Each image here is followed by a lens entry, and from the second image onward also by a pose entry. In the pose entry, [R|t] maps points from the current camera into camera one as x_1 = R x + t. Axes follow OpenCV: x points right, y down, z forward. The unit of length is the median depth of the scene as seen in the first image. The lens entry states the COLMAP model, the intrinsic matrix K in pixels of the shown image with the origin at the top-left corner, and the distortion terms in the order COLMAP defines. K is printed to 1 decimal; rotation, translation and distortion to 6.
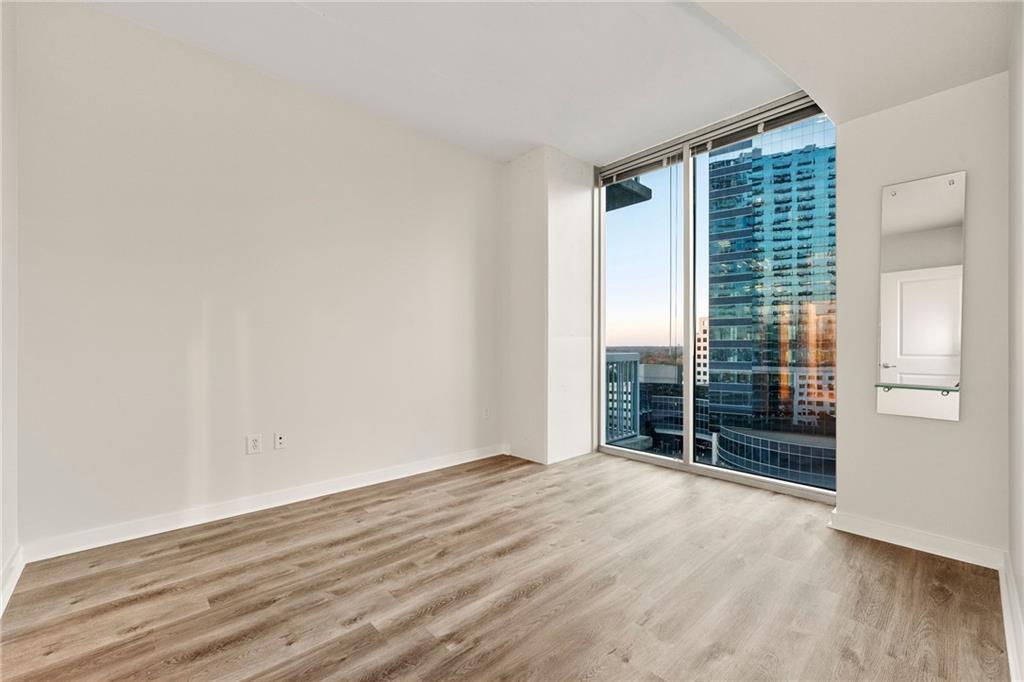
lens RADIAL K [[434.1, 0, 526.8], [0, 434.1, 348.5], [0, 0, 1]] dist [-0.000383, 0.000094]
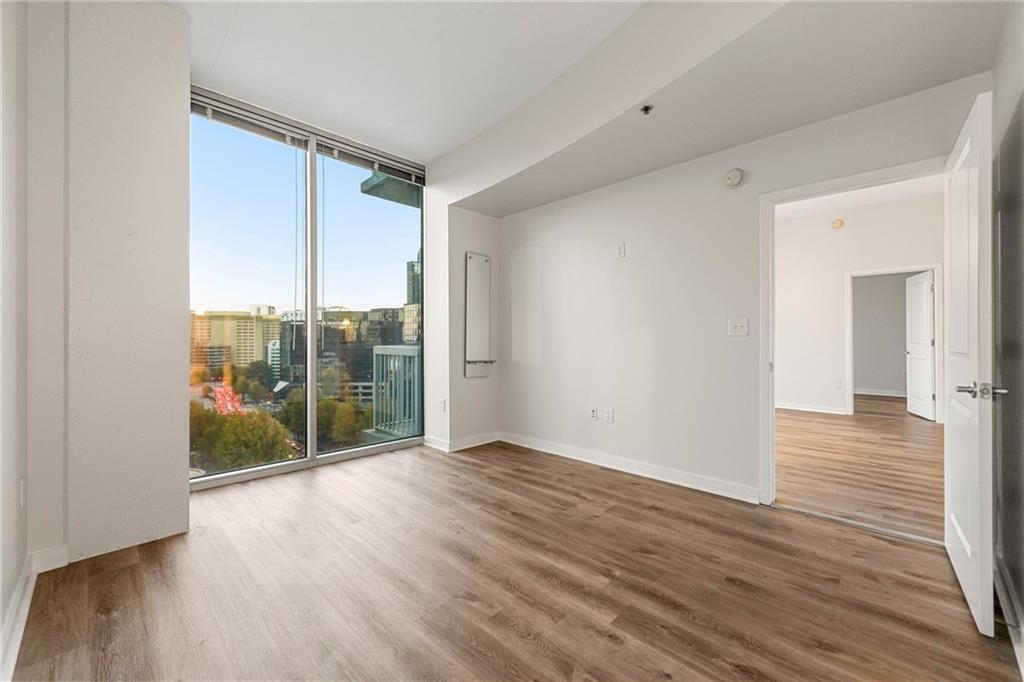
lens RADIAL K [[410.0, 0, 520.3], [0, 410.0, 338.8], [0, 0, 1]] dist [-0.000241, -0.000105]
pose [[-0.056924, 0.000170, 0.998378, -0.971820], [0.008398, 0.999965, 0.000308, -0.006476], [-0.998343, 0.008402, -0.056924, 0.957114]]
